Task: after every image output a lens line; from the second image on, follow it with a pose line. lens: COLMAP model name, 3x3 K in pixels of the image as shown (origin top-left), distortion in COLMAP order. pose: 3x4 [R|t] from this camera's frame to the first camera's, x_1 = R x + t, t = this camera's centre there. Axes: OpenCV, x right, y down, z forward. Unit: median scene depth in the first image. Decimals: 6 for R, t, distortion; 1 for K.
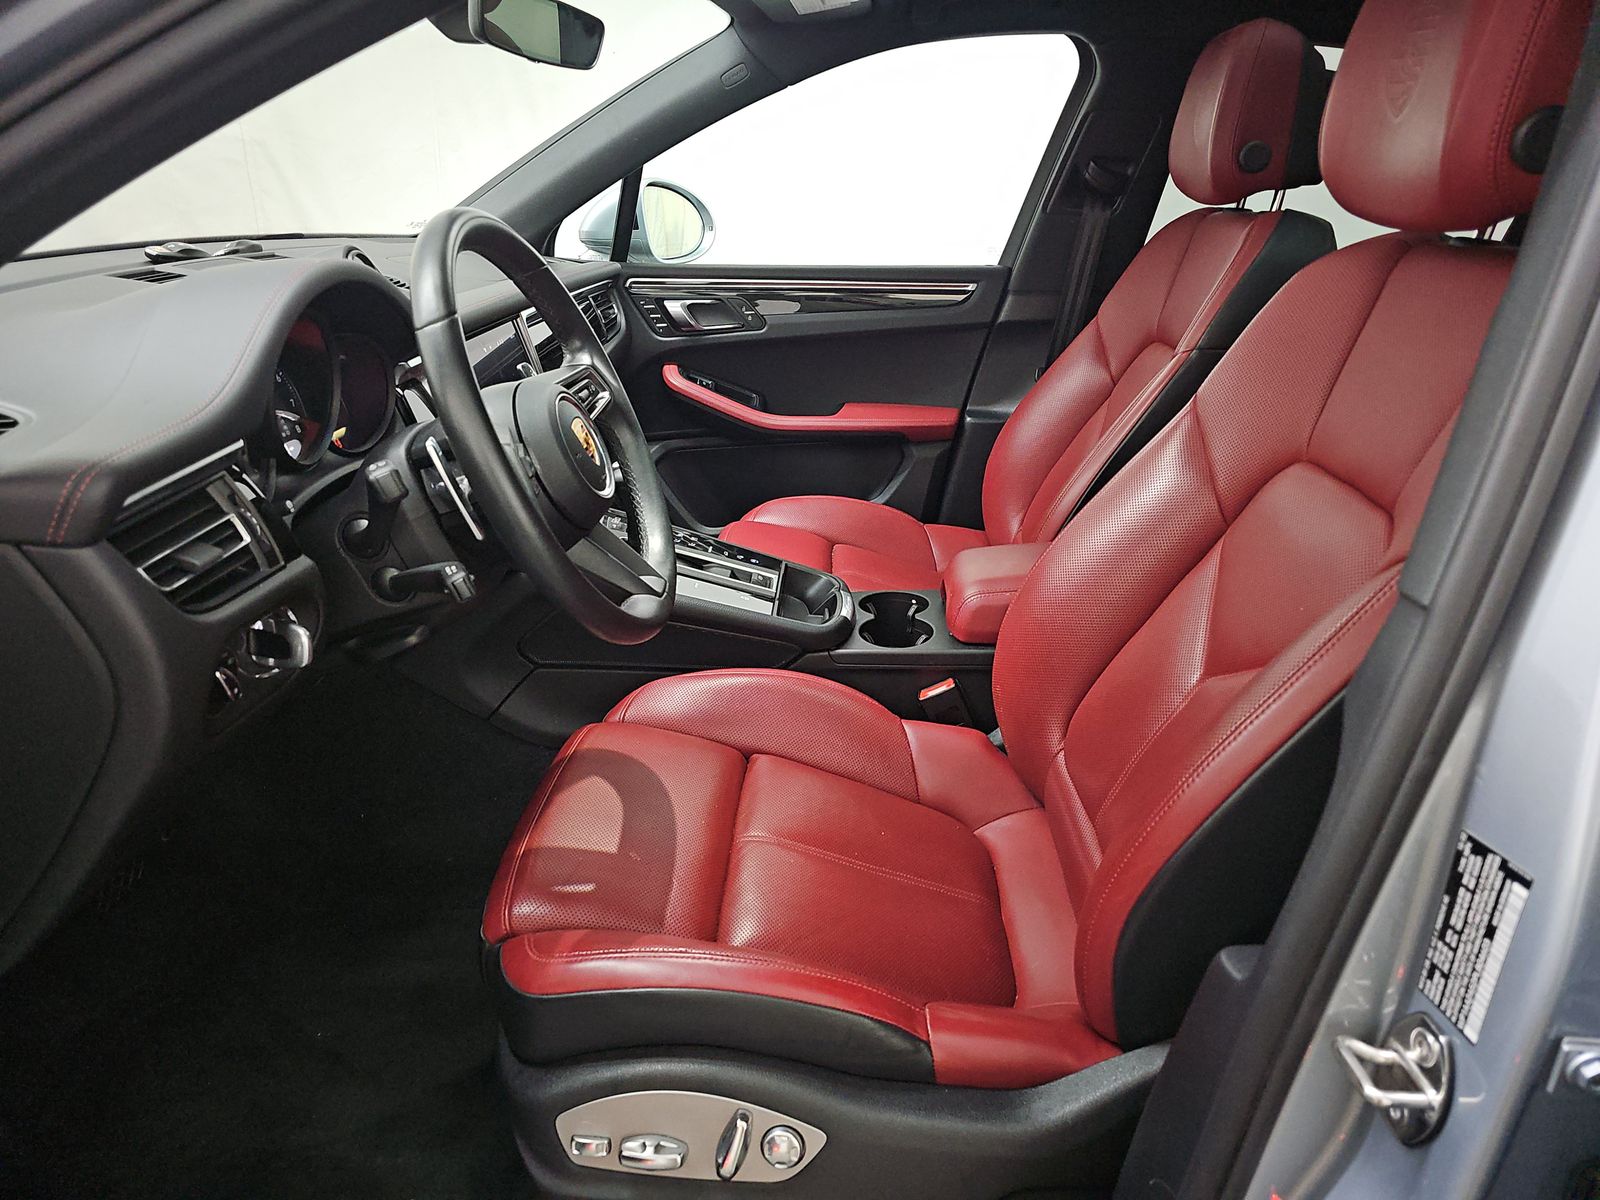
lens RADIAL K [[1057.8, 0, 789.4], [0, 1057.8, 584.9], [0, 0, 1]] dist [0.085111, -0.065277]
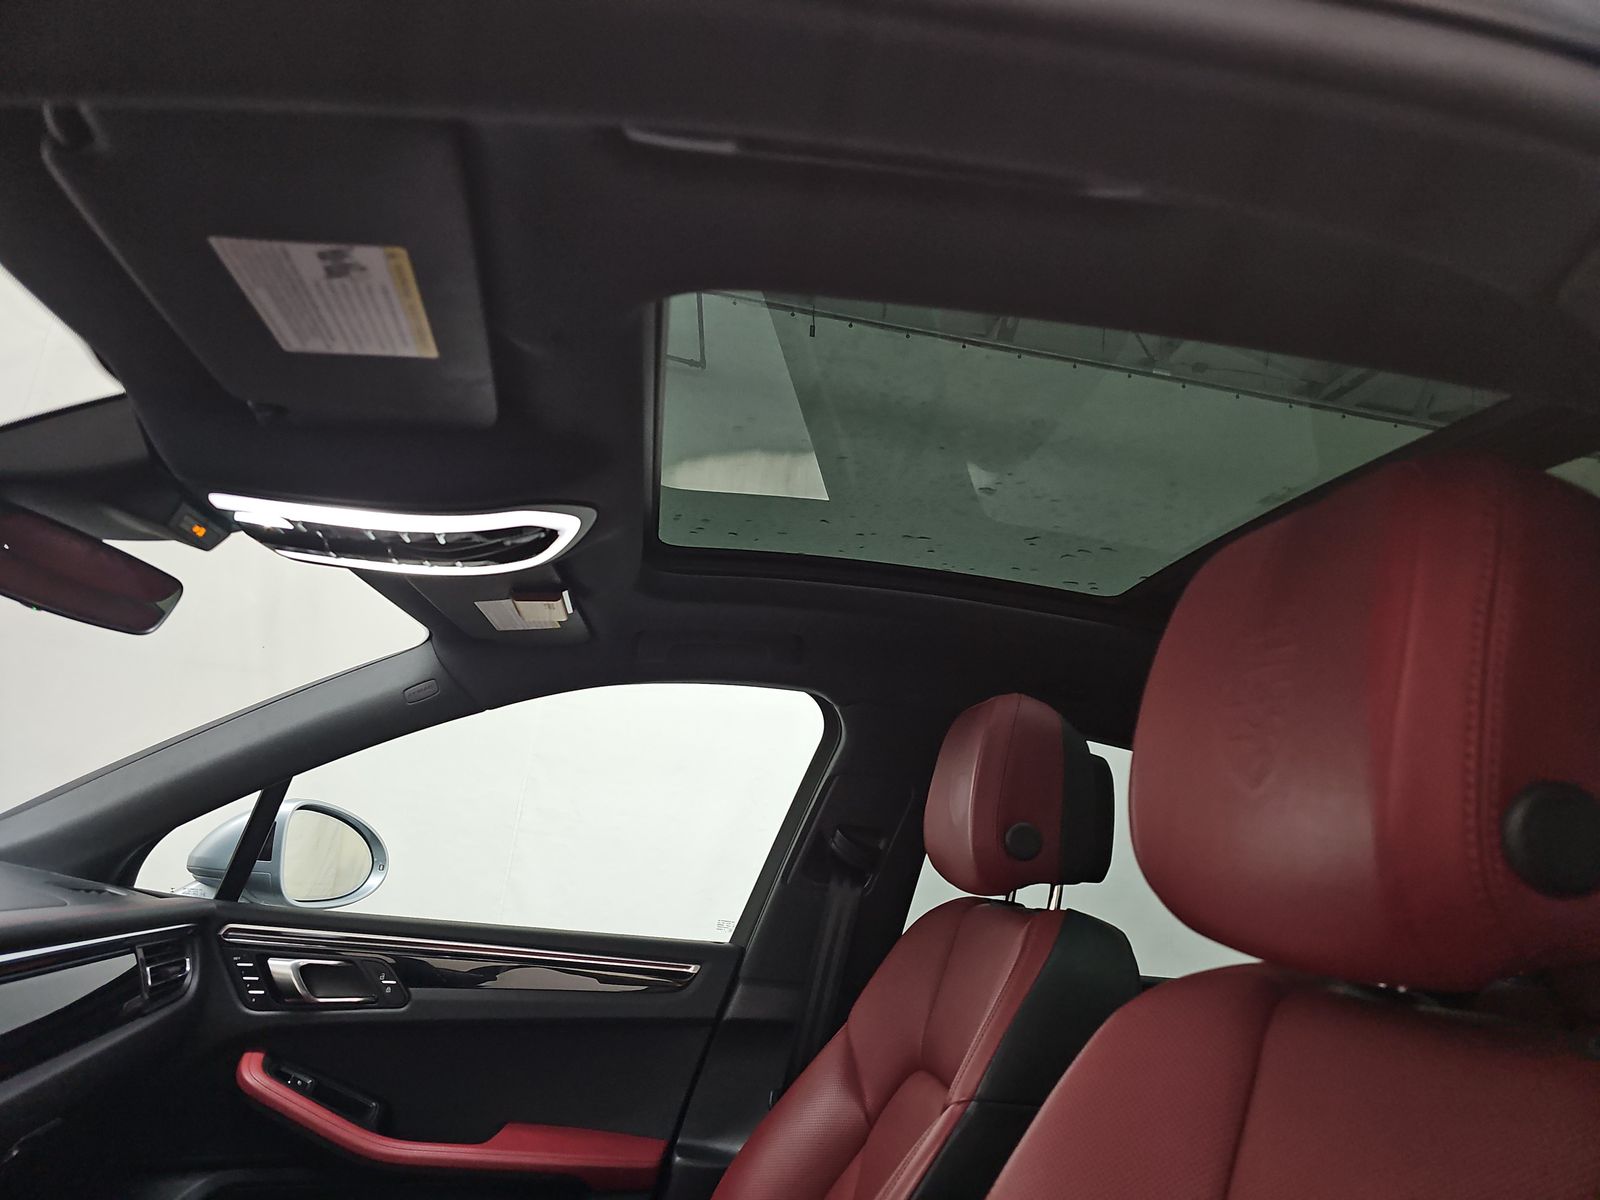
lens RADIAL K [[1073.3, 0, 832.5], [0, 1073.3, 607.7], [0, 0, 1]] dist [0.043937, -0.047794]
pose [[0.970068, 0.136538, 0.200813, 0.076958], [-0.004978, 0.837962, -0.545705, -0.073883], [-0.242783, 0.528371, 0.813560, 0.206727]]
